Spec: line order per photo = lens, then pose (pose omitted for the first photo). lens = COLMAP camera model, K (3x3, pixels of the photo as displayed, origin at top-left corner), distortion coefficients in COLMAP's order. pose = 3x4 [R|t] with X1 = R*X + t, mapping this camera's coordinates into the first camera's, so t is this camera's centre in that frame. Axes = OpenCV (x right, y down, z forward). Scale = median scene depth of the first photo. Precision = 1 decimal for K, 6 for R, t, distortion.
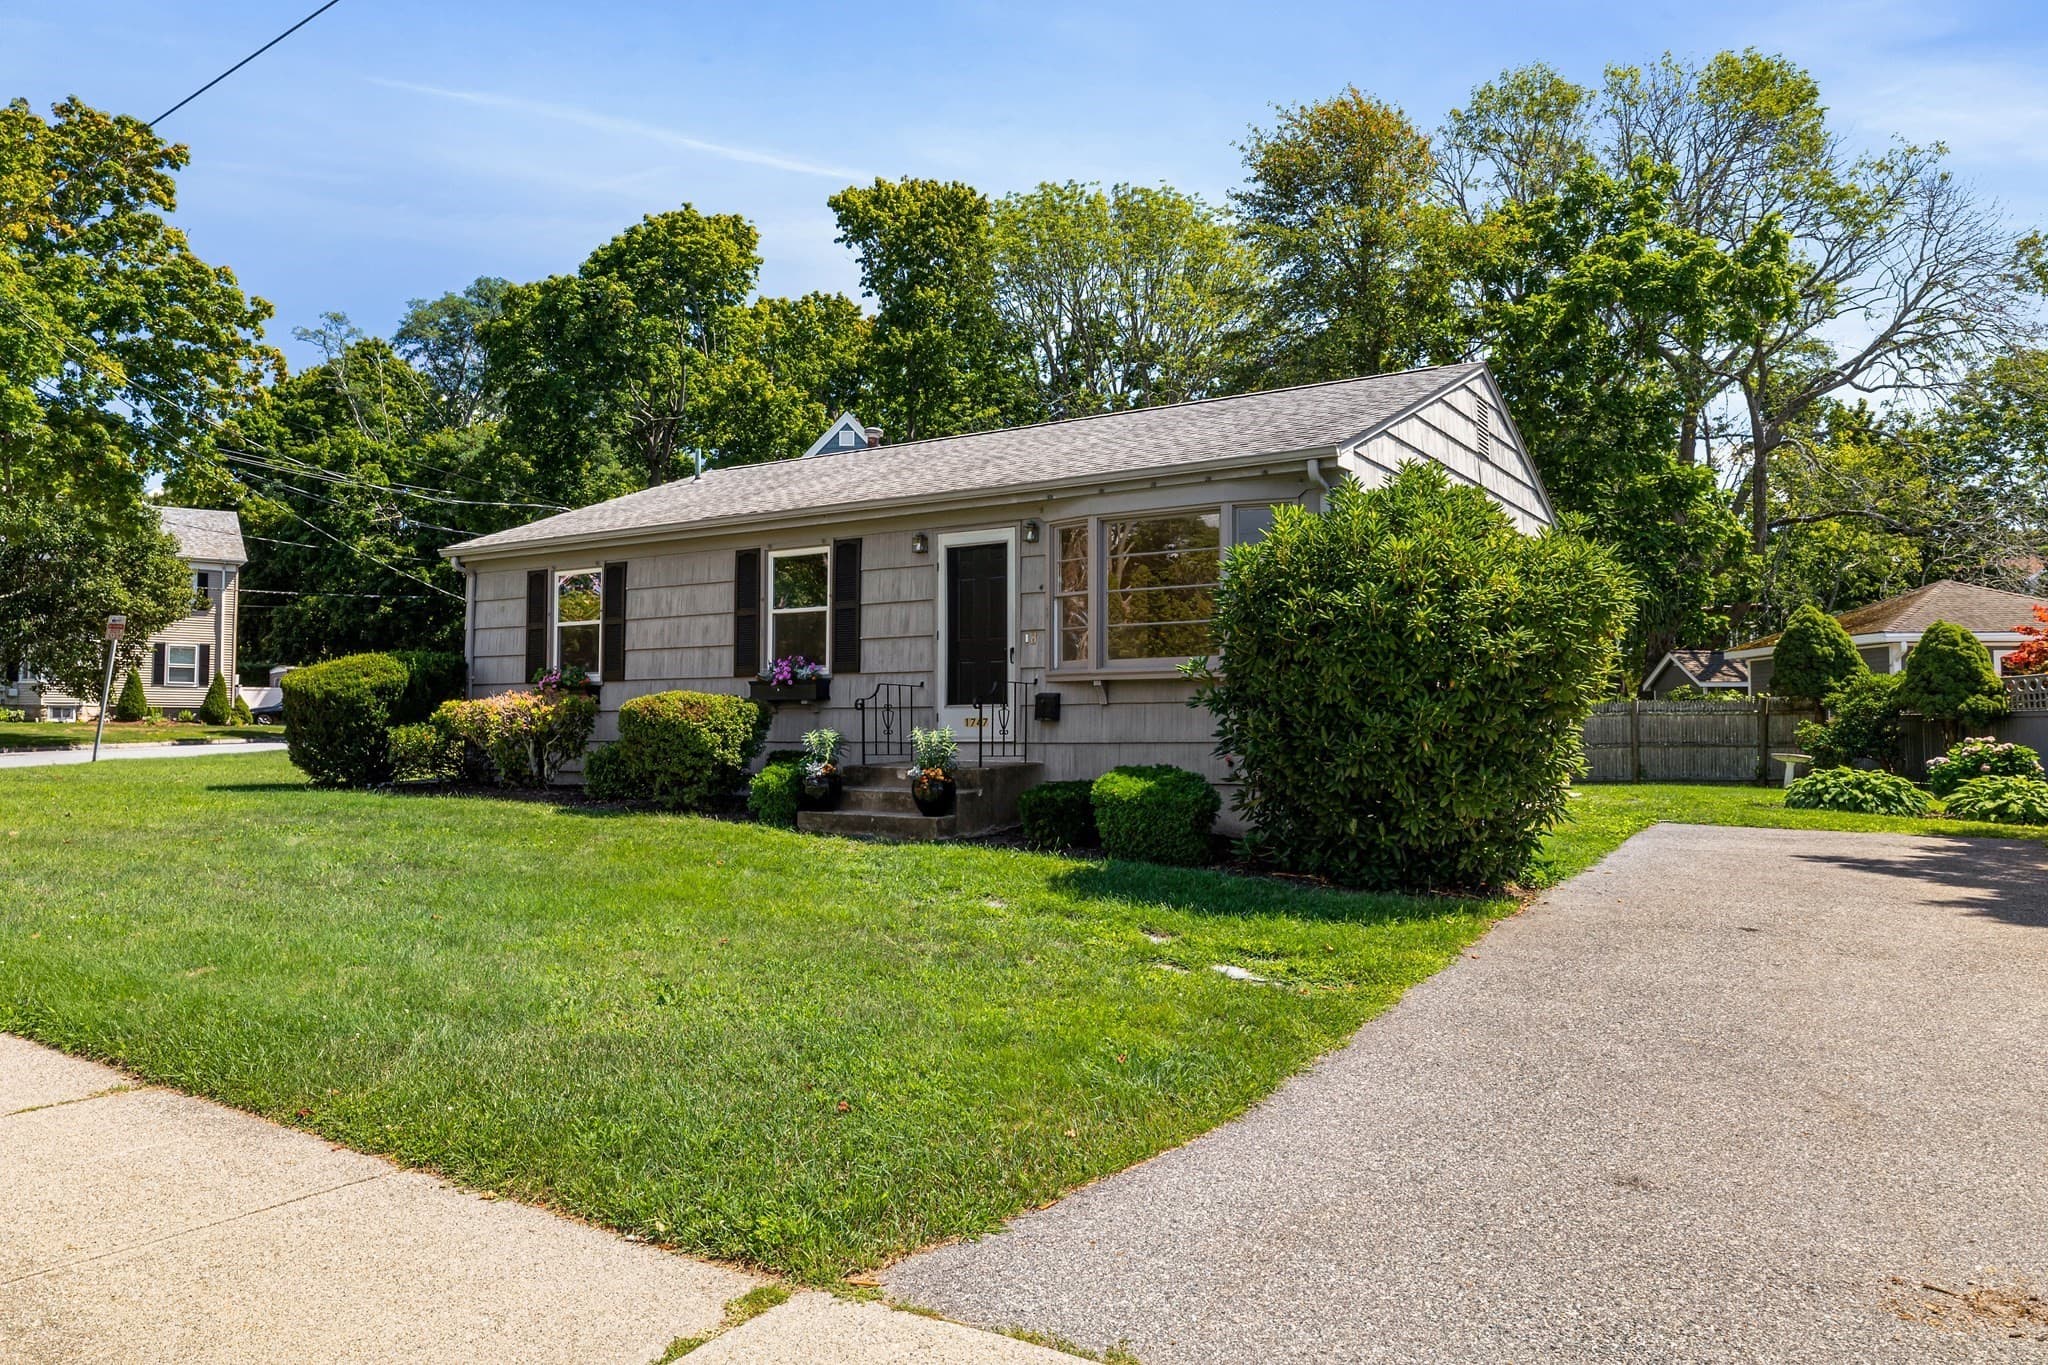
lens RADIAL K [[1415.7, 0, 1024.0], [0, 1415.7, 682.5], [0, 0, 1]] dist [-0.002836, -0.002524]
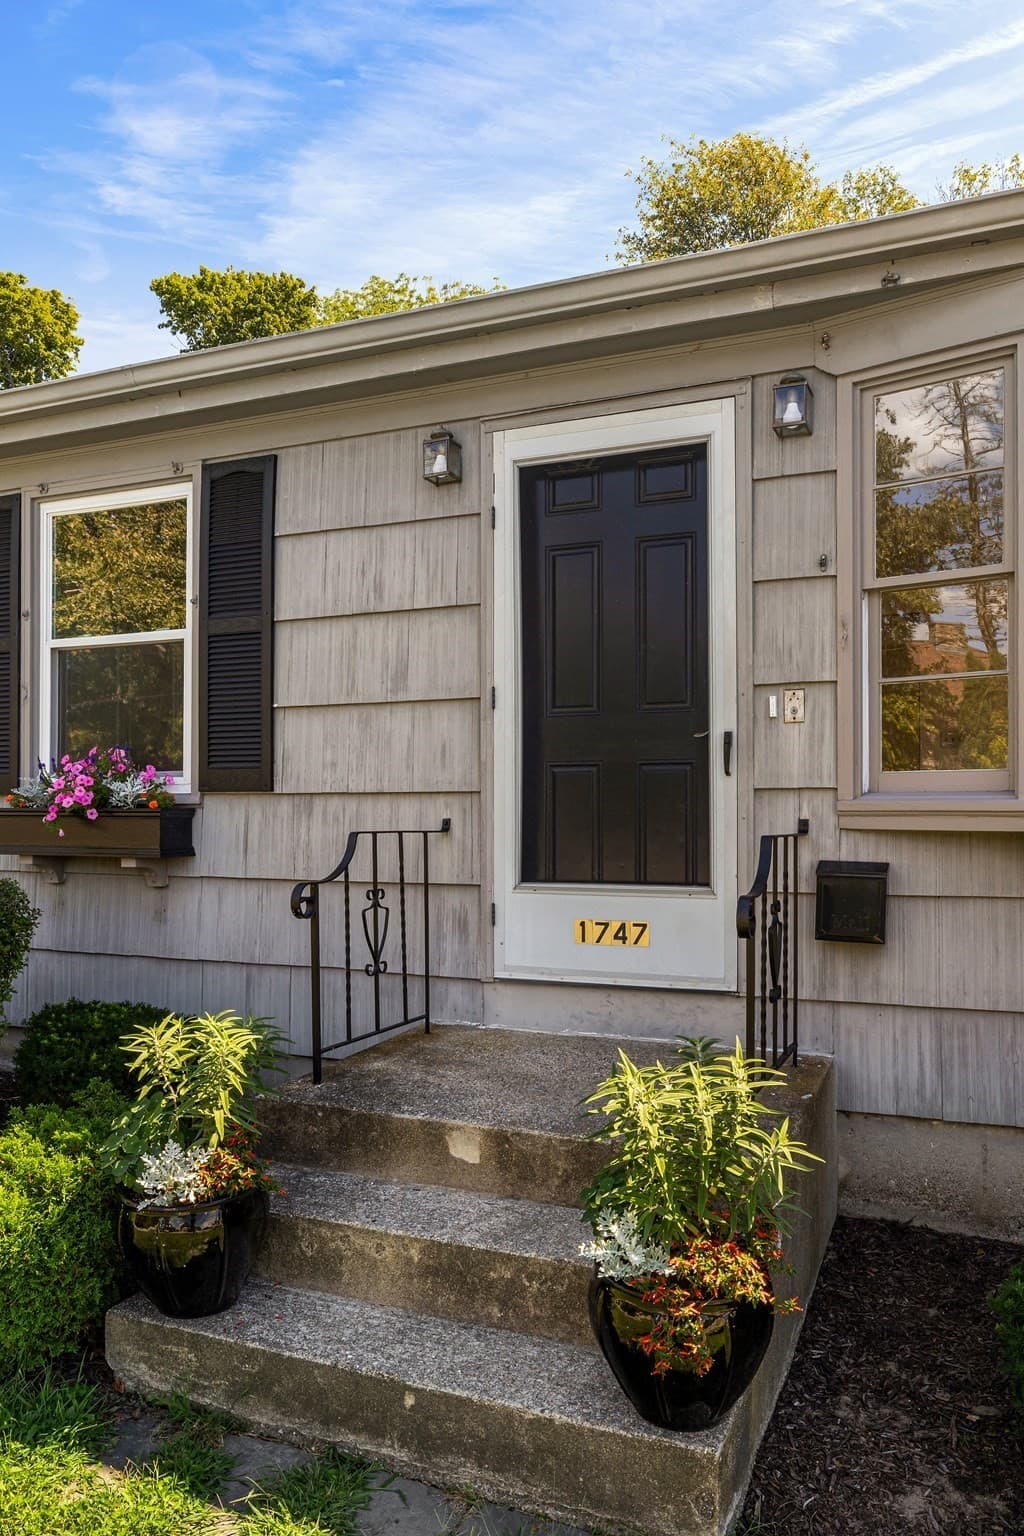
lens RADIAL K [[1061.8, 0, 485.5], [0, 1061.8, 814.7], [0, 0, 1]] dist [-0.002836, -0.002524]
pose [[0.985825, -0.000741, 0.167777, -0.094963], [-0.006718, 0.999014, 0.043885, -0.012424], [-0.167644, -0.044390, 0.984848, 0.615024]]
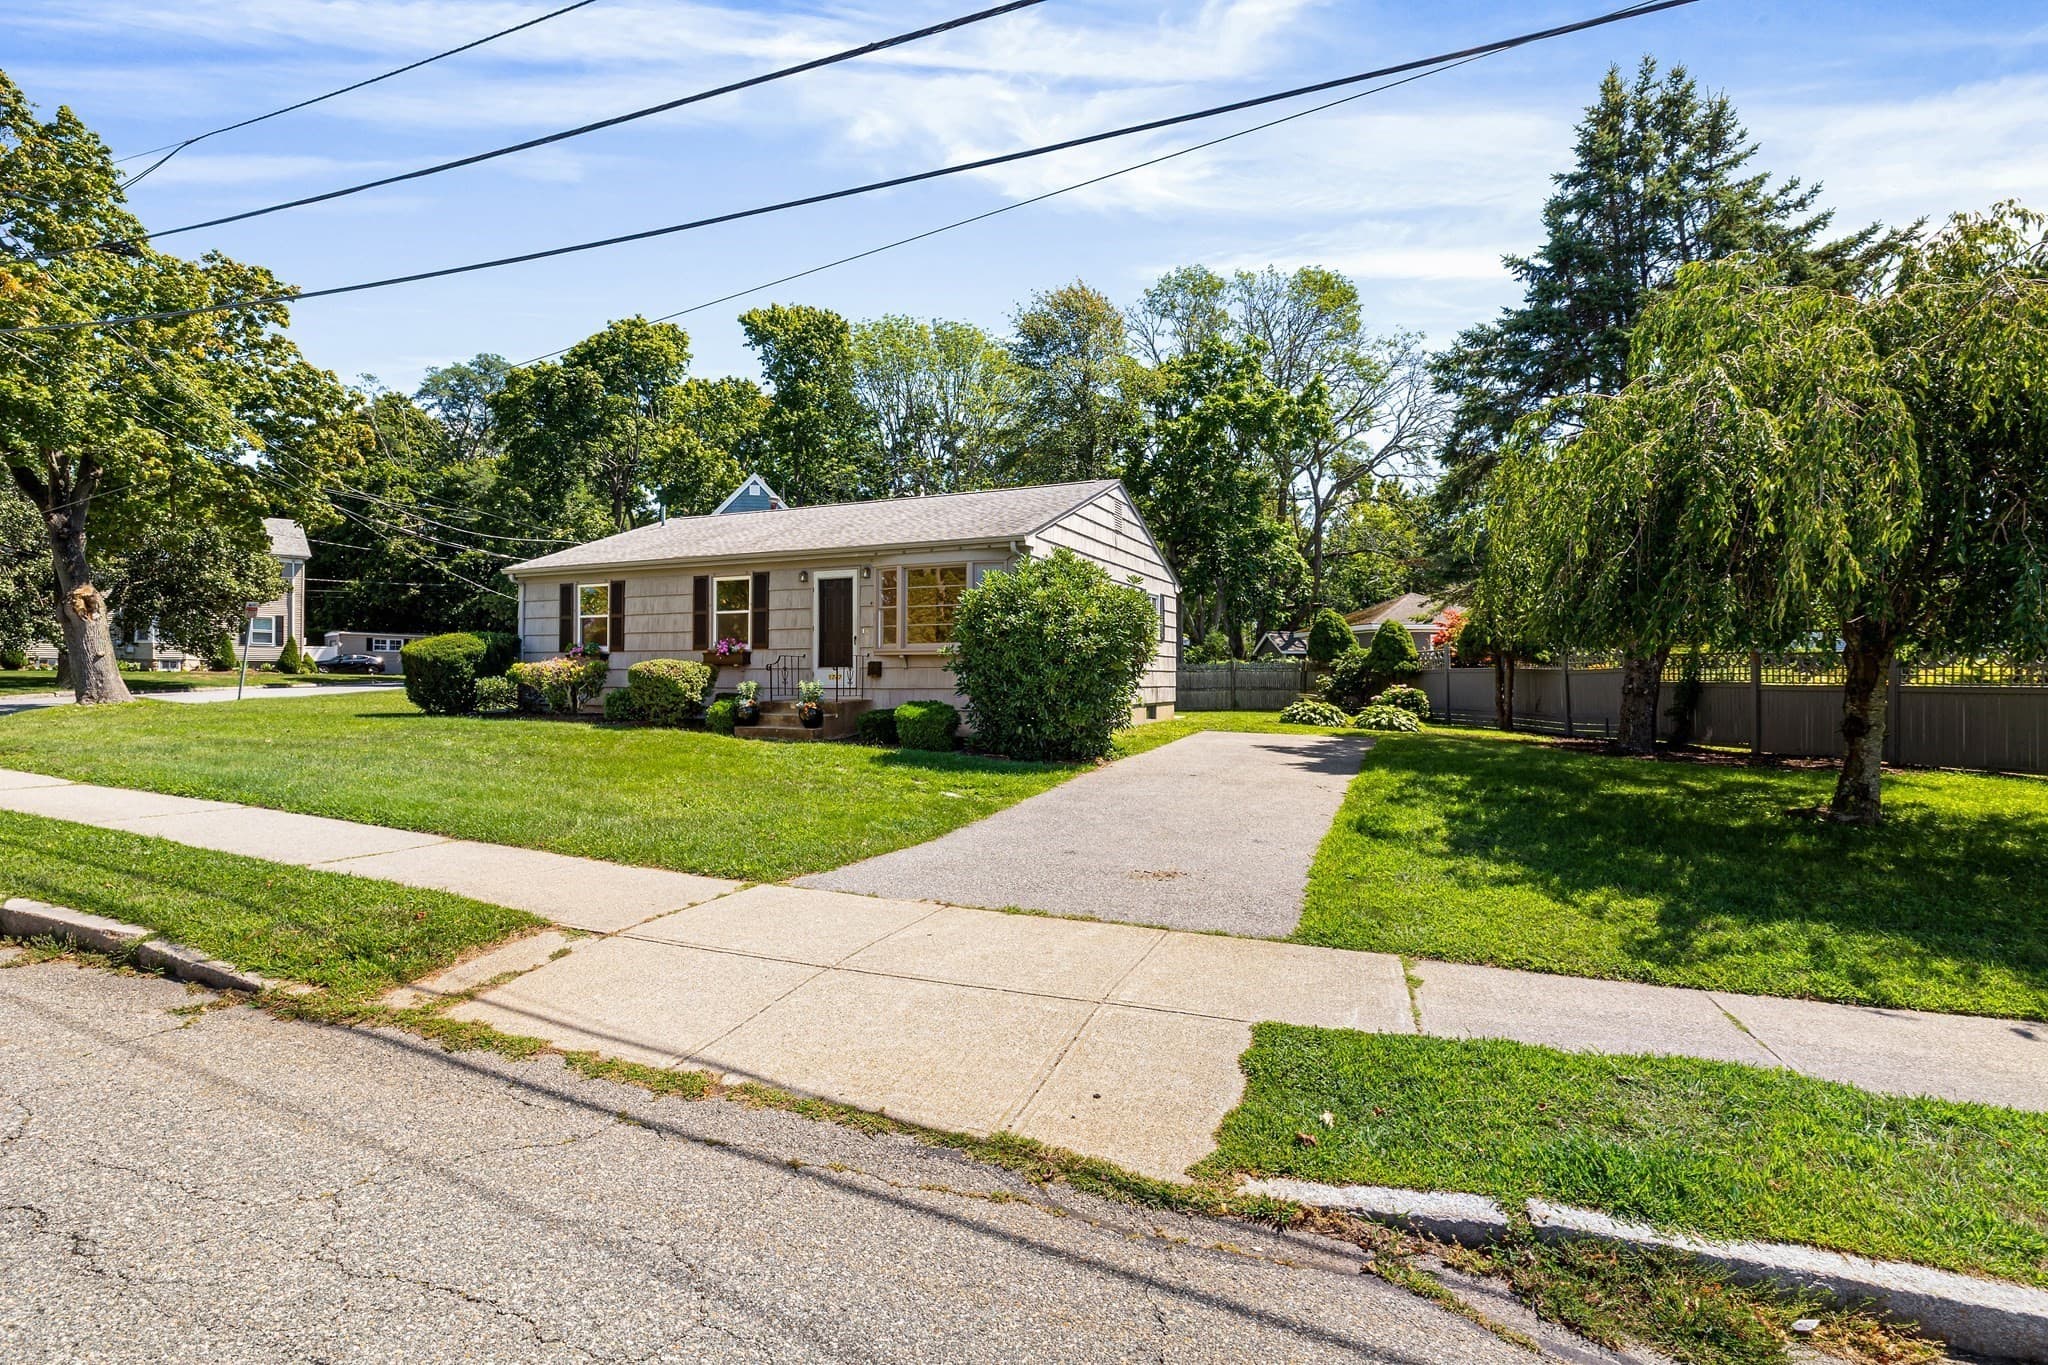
lens RADIAL K [[1009.0, 0, 1036.5], [0, 1009.0, 680.6], [0, 0, 1]] dist [-0.012819, -0.000118]
pose [[0.988101, 0.001277, 0.153800, 0.018673], [-0.007083, 0.999283, 0.037206, -0.014320], [-0.153642, -0.037853, 0.987401, -0.259835]]
